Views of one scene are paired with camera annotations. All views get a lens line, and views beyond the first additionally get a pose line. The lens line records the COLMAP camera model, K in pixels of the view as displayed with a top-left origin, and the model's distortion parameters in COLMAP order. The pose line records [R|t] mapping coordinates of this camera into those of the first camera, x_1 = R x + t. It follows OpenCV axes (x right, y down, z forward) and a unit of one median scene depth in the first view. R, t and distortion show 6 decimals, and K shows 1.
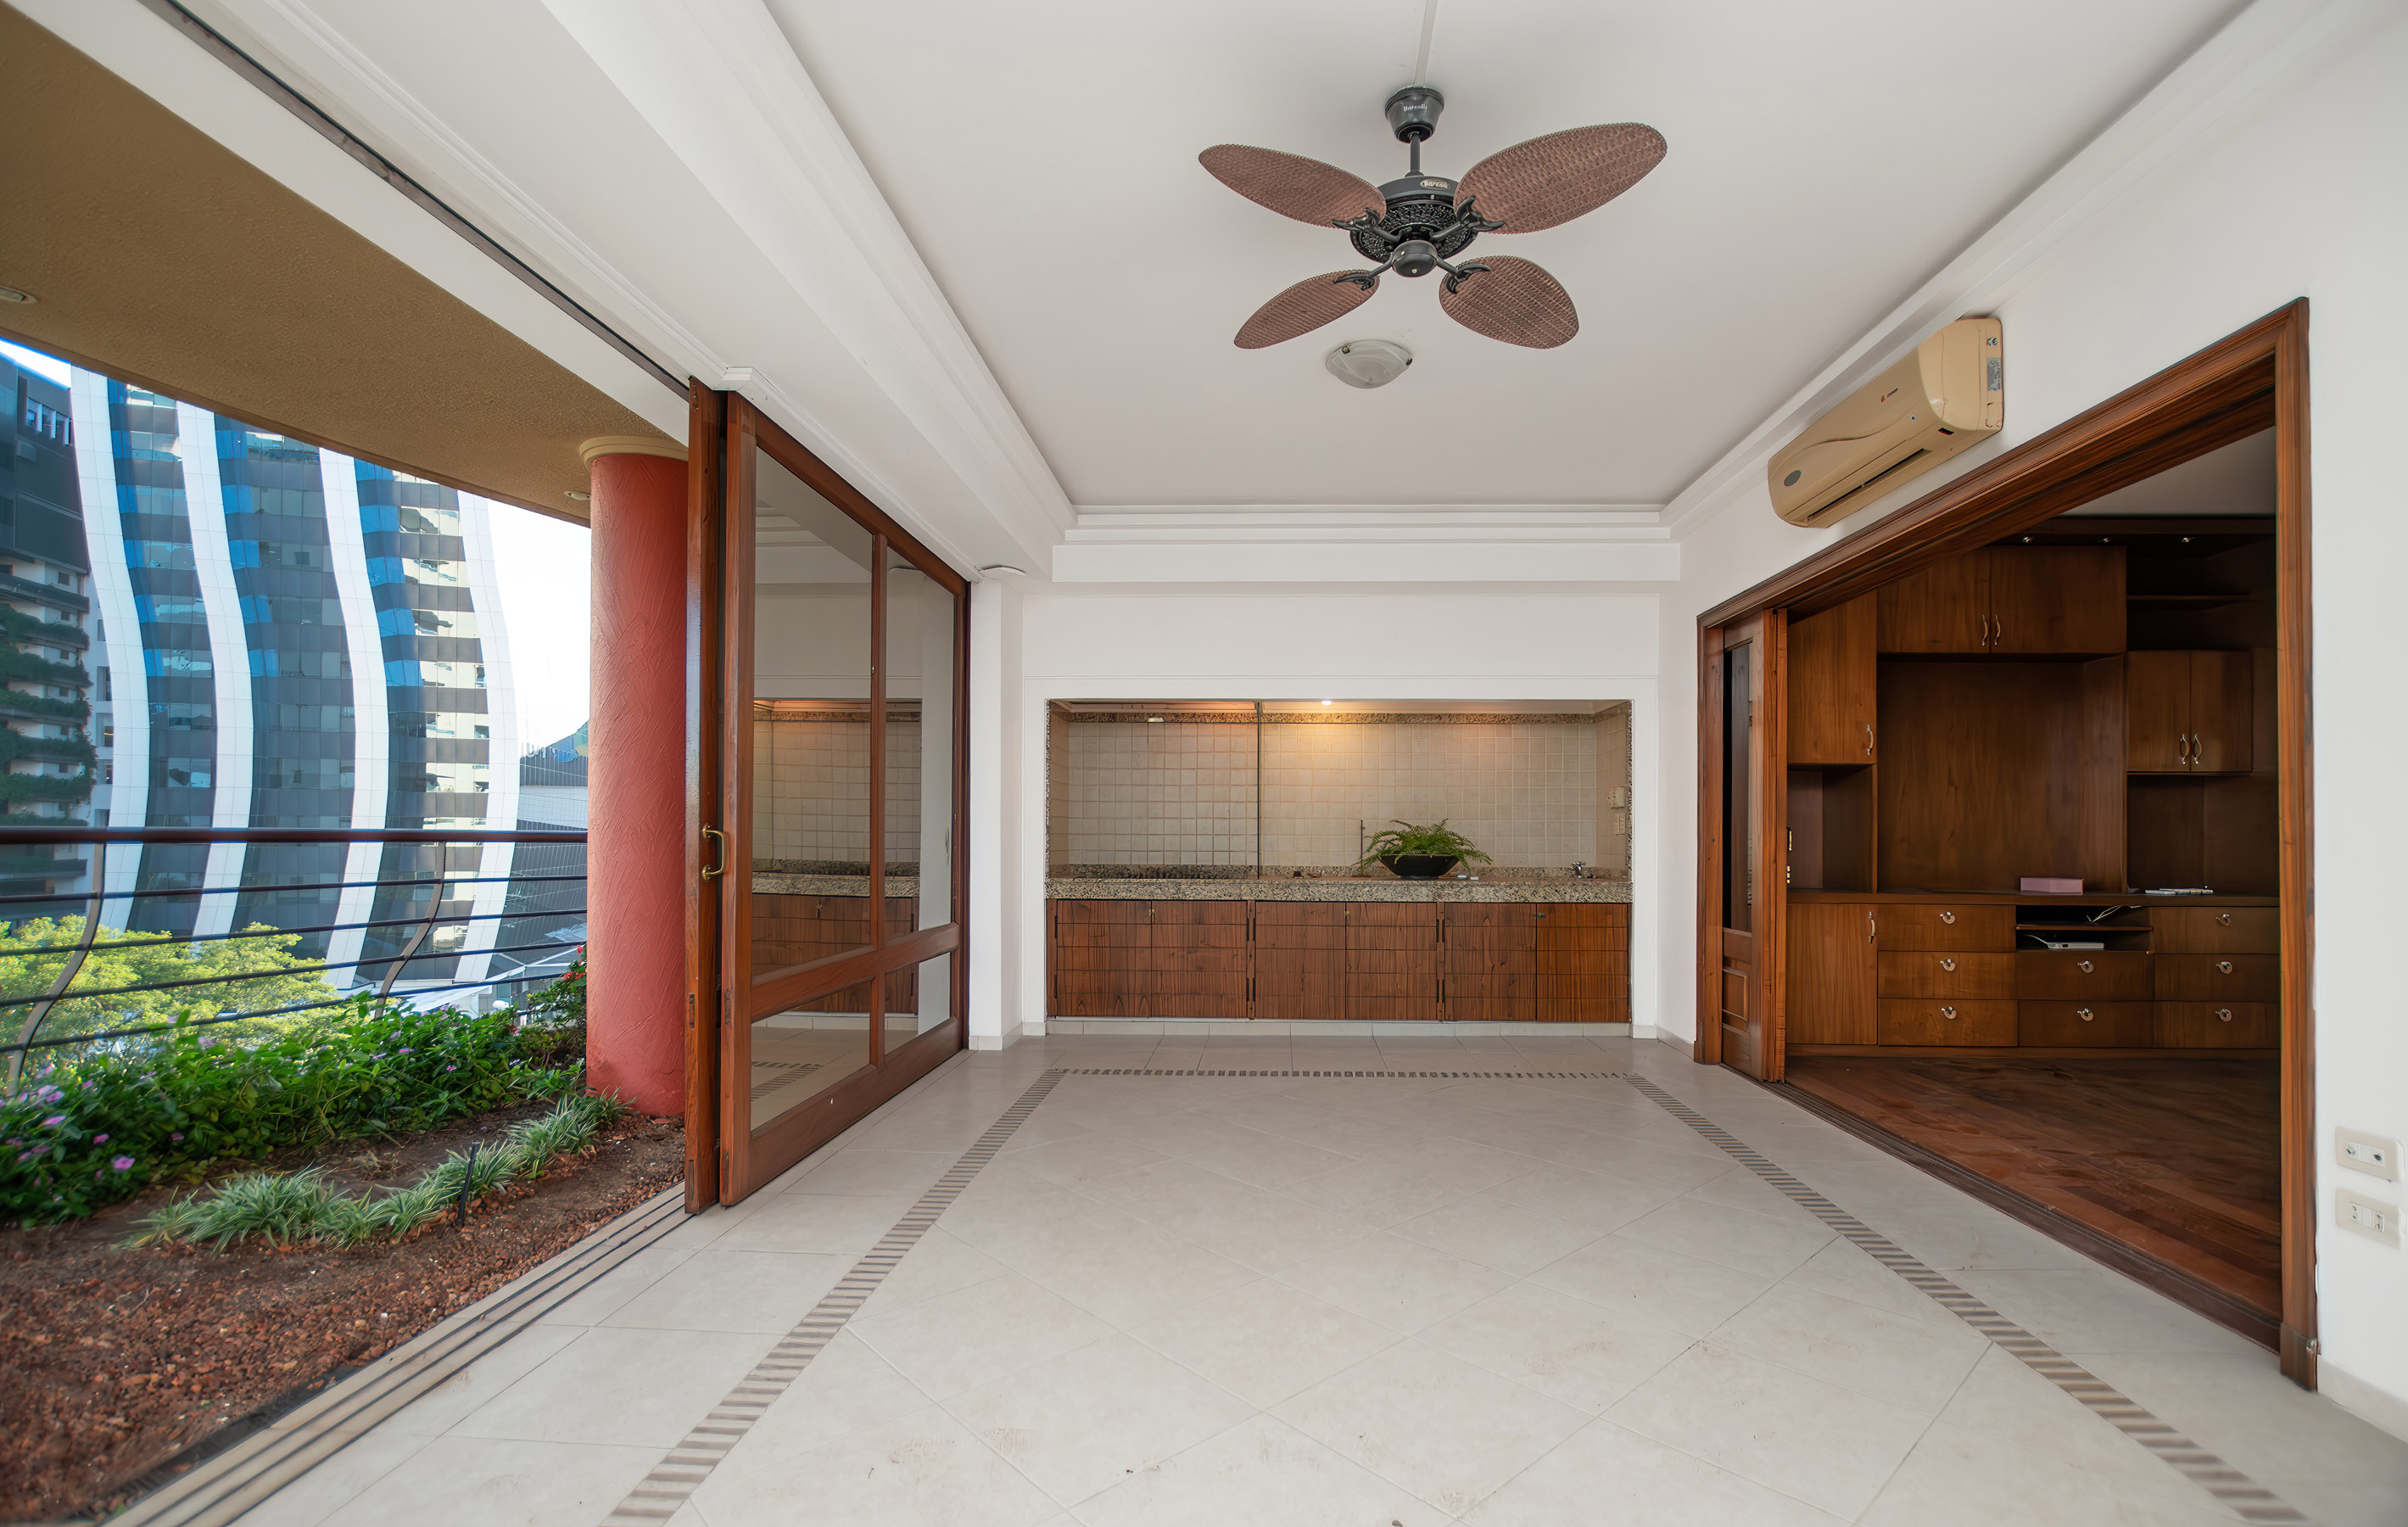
lens RADIAL K [[1100.7, 0, 1209.4], [0, 1100.7, 820.7], [0, 0, 1]] dist [-0.000751, -0.000037]
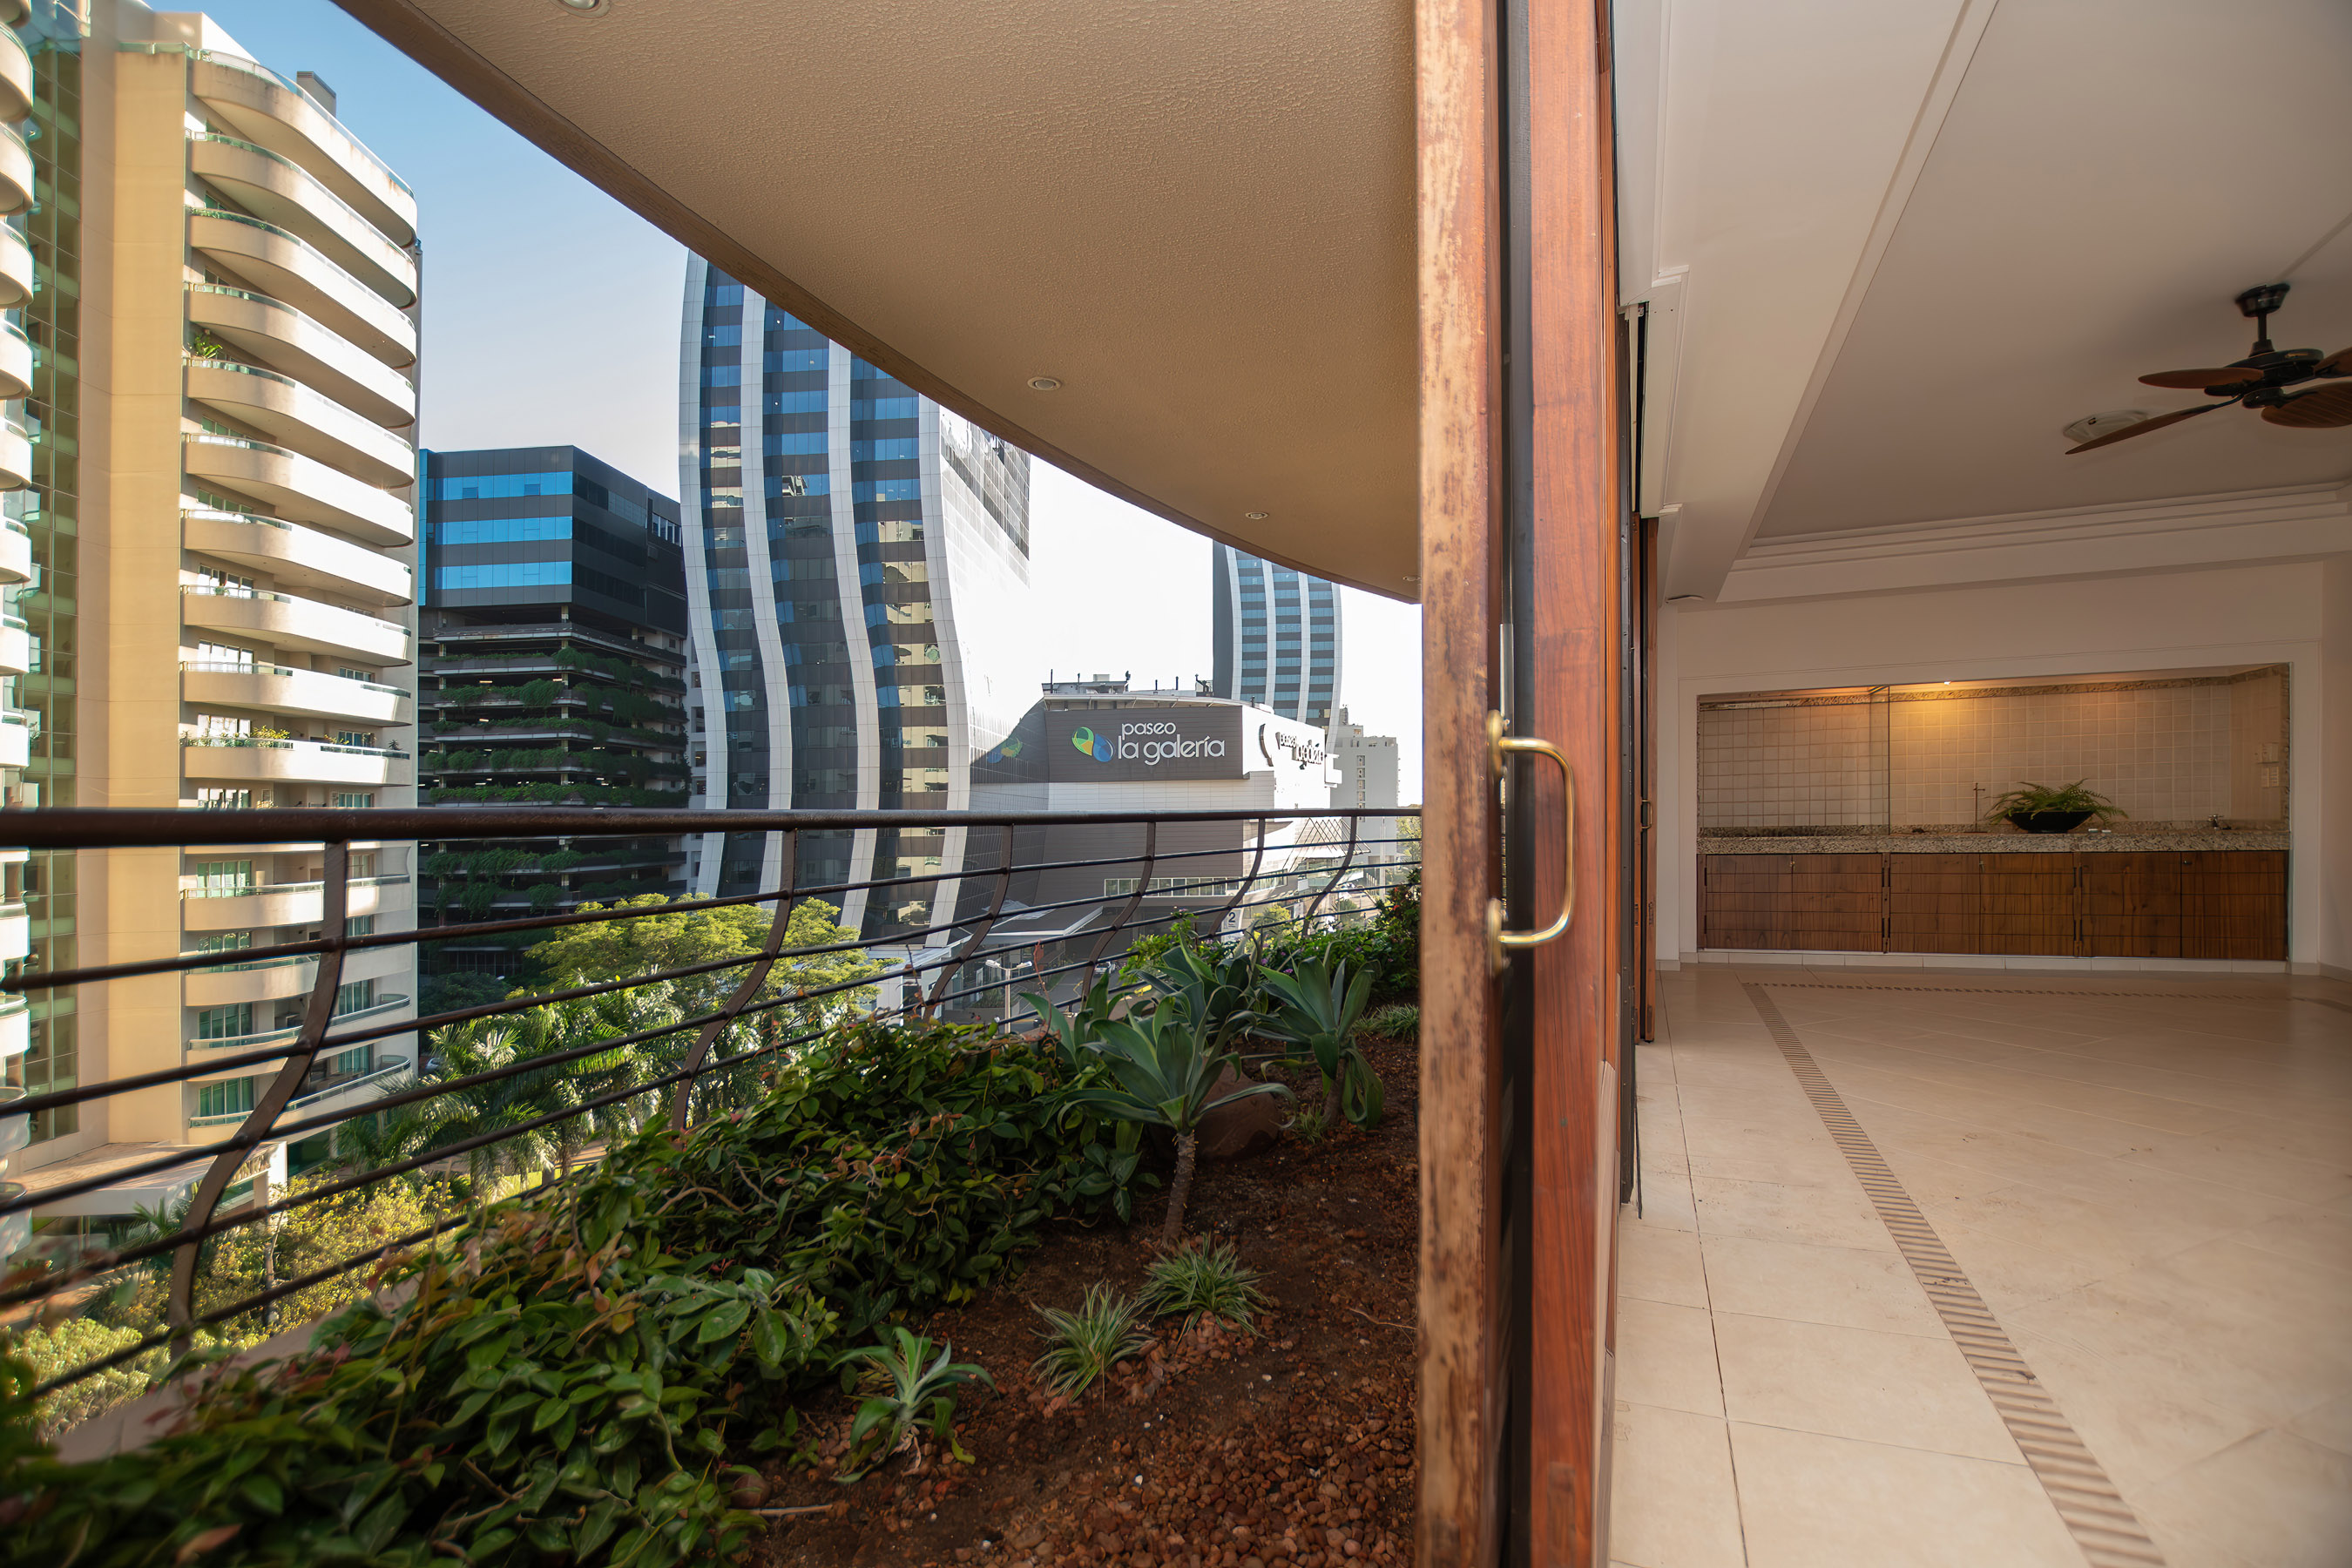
lens RADIAL K [[1067.0, 0, 1175.7], [0, 1067.0, 835.1], [0, 0, 1]] dist [-0.012405, -0.000405]
pose [[0.940386, -0.019923, -0.339525, -0.265973], [0.030589, 0.999192, 0.026090, -0.000601], [0.338731, -0.034920, 0.940235, -0.308008]]
